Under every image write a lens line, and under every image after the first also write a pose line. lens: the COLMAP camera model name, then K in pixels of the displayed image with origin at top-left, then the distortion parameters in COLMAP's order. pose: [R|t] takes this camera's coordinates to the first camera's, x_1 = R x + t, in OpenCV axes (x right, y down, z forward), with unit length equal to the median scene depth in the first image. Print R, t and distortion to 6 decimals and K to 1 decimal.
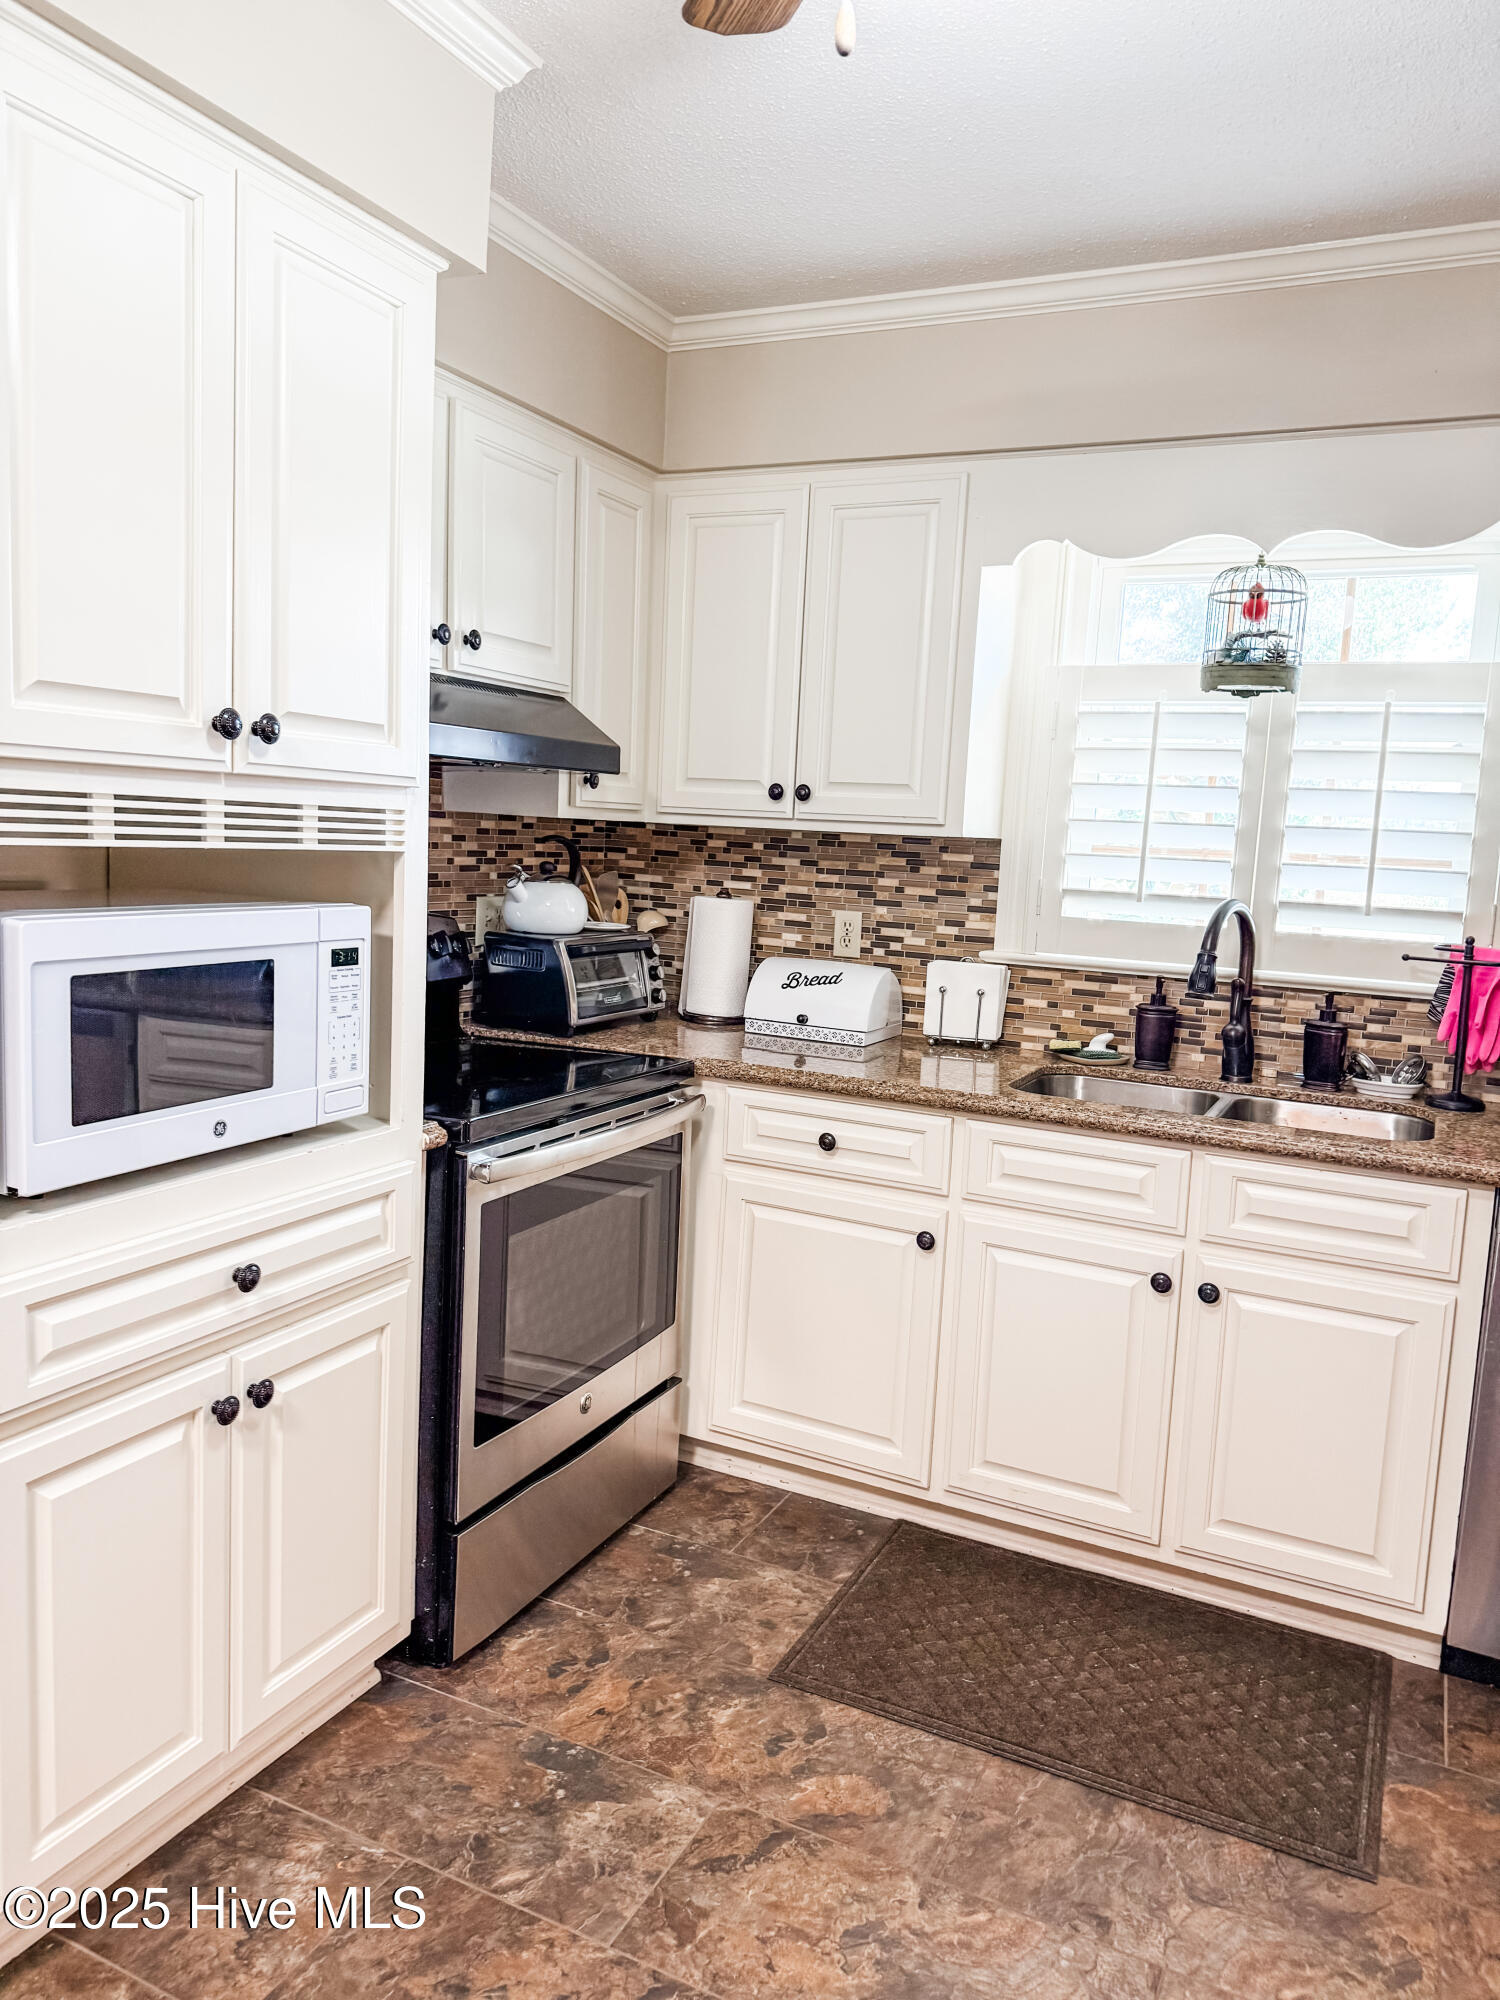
lens RADIAL K [[1416.7, 0, 730.3], [0, 1416.7, 986.7], [0, 0, 1]] dist [0.053276, -0.048289]
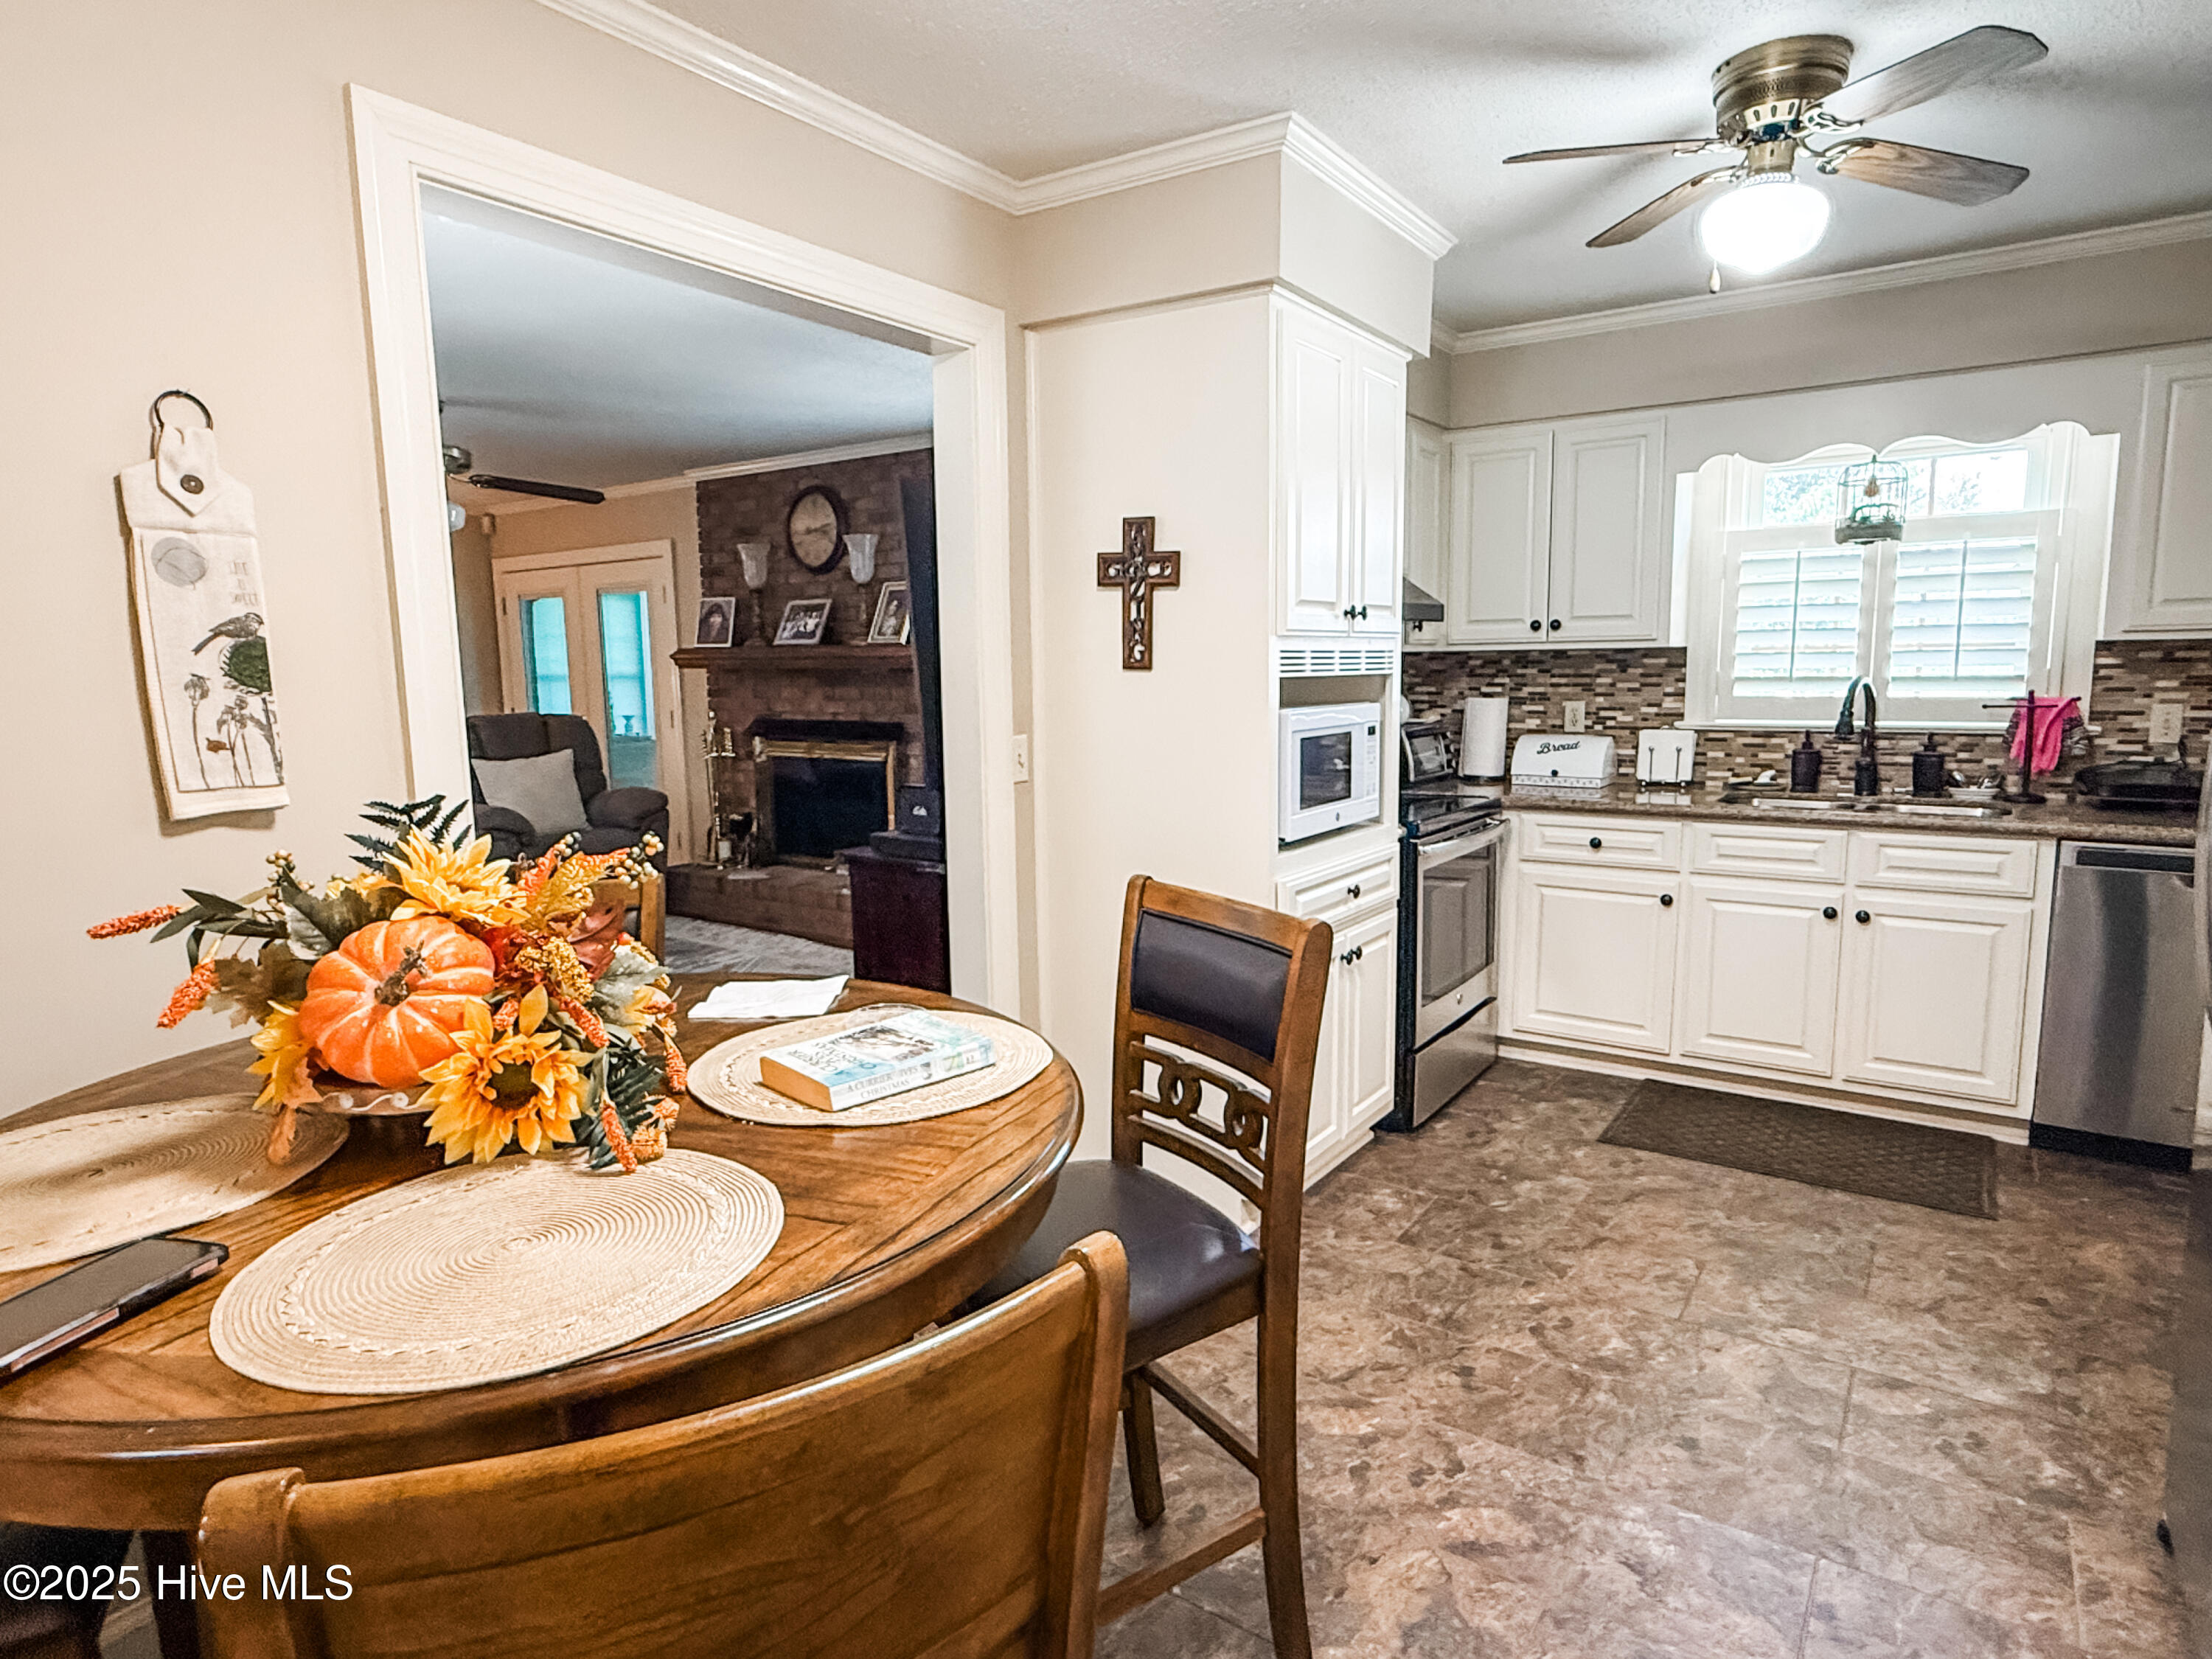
lens RADIAL K [[1236.7, 0, 1103.1], [0, 1236.7, 816.7], [0, 0, 1]] dist [0.006881, 0.008441]
pose [[0.986726, -0.042466, -0.156745, -0.257769], [0.044091, 0.999004, 0.006901, 0.045976], [0.156296, -0.013721, 0.987615, -0.468190]]
